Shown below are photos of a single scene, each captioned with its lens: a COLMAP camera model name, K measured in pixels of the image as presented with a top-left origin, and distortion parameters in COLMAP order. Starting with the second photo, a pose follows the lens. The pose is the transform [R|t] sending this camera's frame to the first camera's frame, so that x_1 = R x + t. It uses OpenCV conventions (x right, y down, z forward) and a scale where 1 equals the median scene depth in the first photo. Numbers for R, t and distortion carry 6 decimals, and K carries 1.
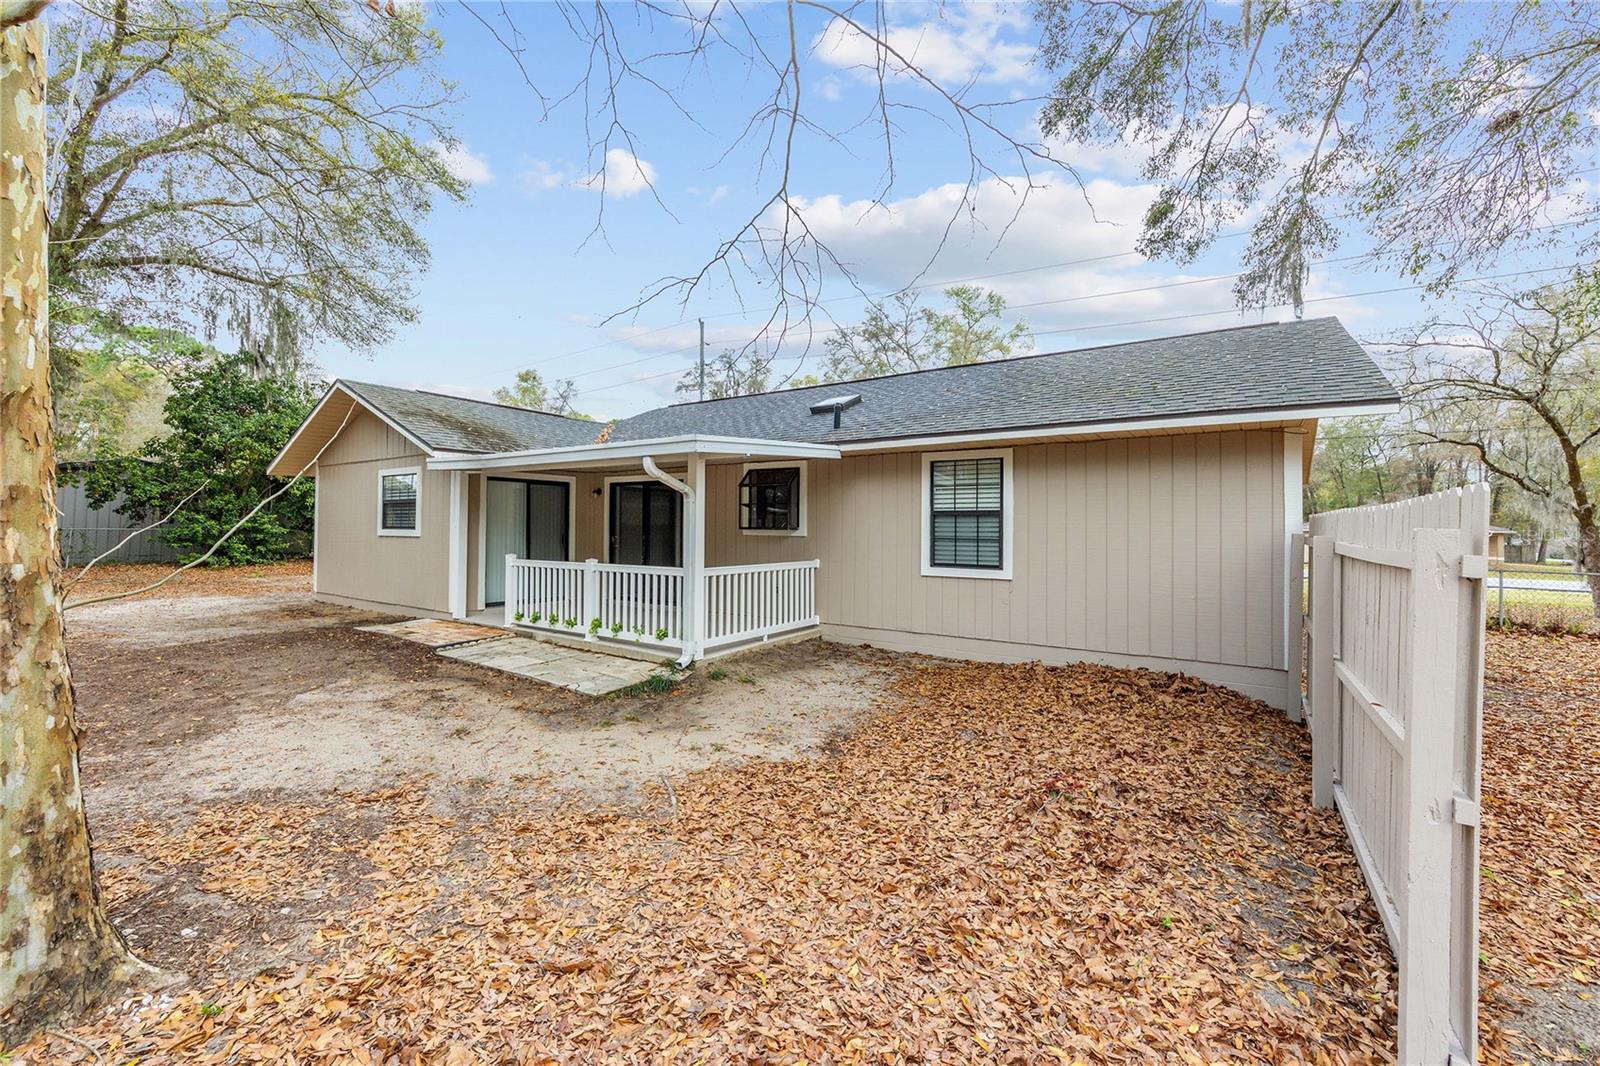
lens RADIAL K [[642.1, 0, 798.4], [0, 642.1, 516.6], [0, 0, 1]] dist [-0.004289, 0.001698]
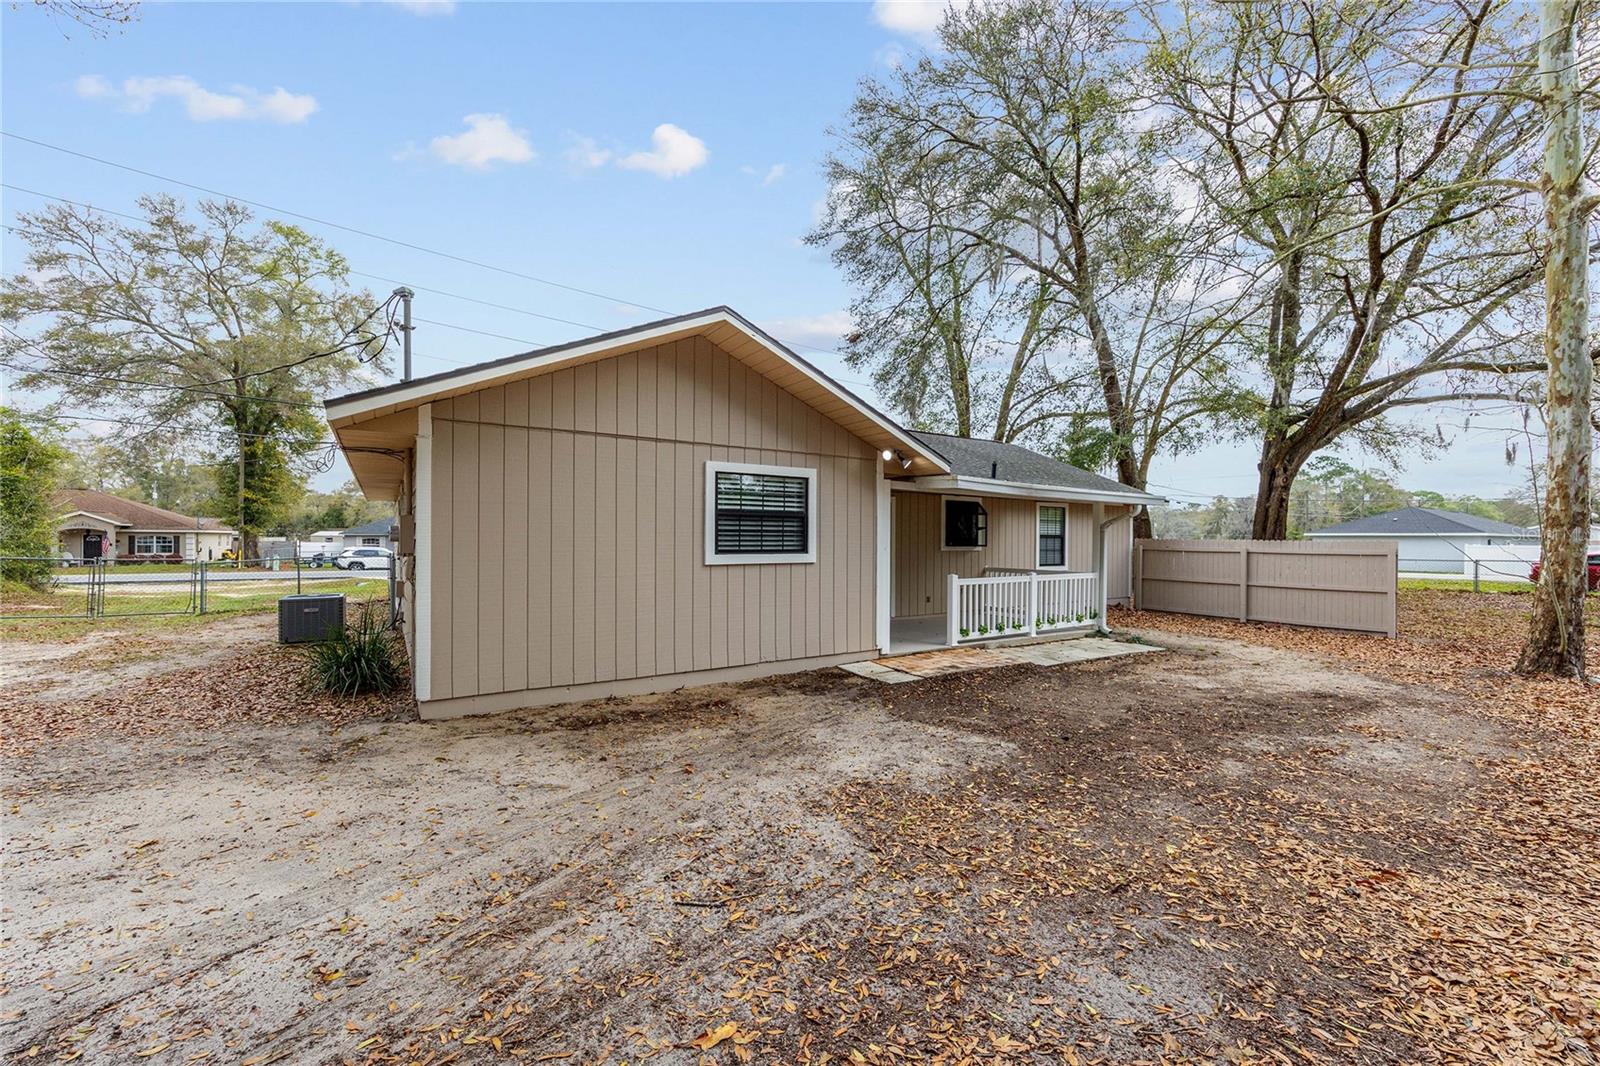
lens RADIAL K [[642.1, 0, 798.8], [0, 642.1, 536.5], [0, 0, 1]] dist [-0.004289, 0.001698]
pose [[0.393006, -0.001863, 0.919534, -1.485687], [-0.019023, 0.999767, 0.010155, -0.008308], [-0.919339, -0.021483, 0.392879, 0.822811]]
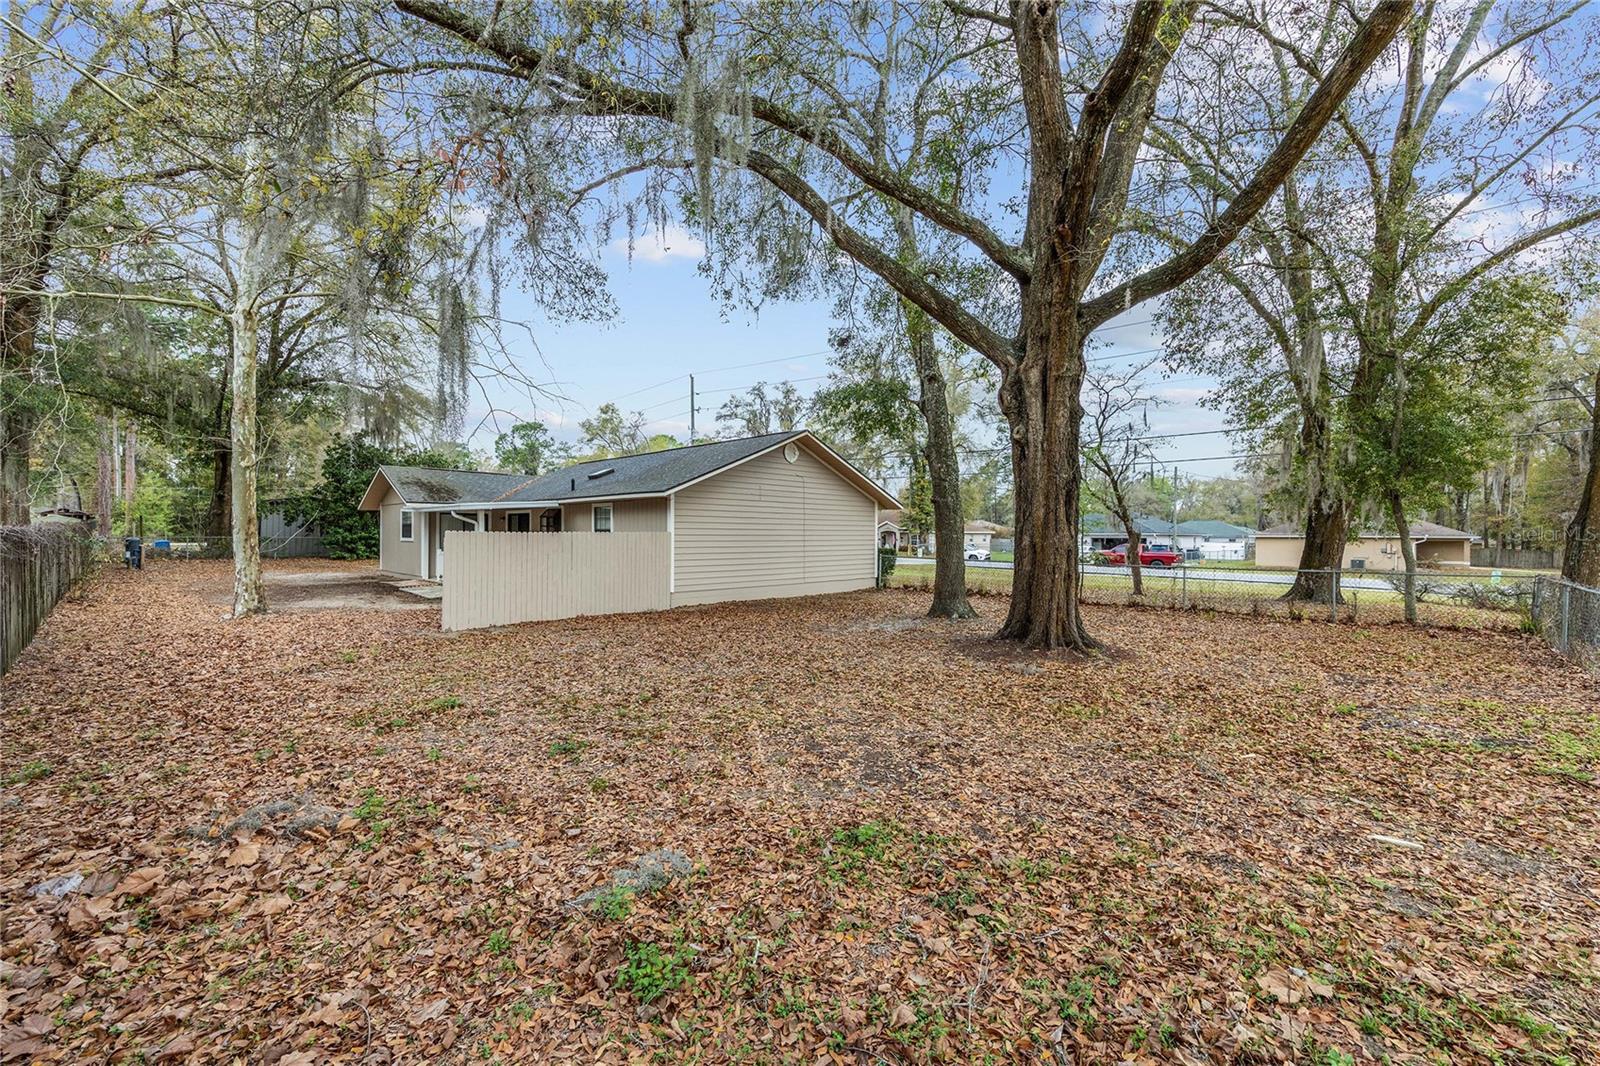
lens RADIAL K [[642.1, 0, 813.0], [0, 642.1, 532.4], [0, 0, 1]] dist [-0.004289, 0.001698]
pose [[0.986148, -0.002942, -0.165843, 1.192749], [0.005557, 0.999867, 0.015302, -0.027040], [0.165776, -0.016012, 0.986034, -0.962534]]
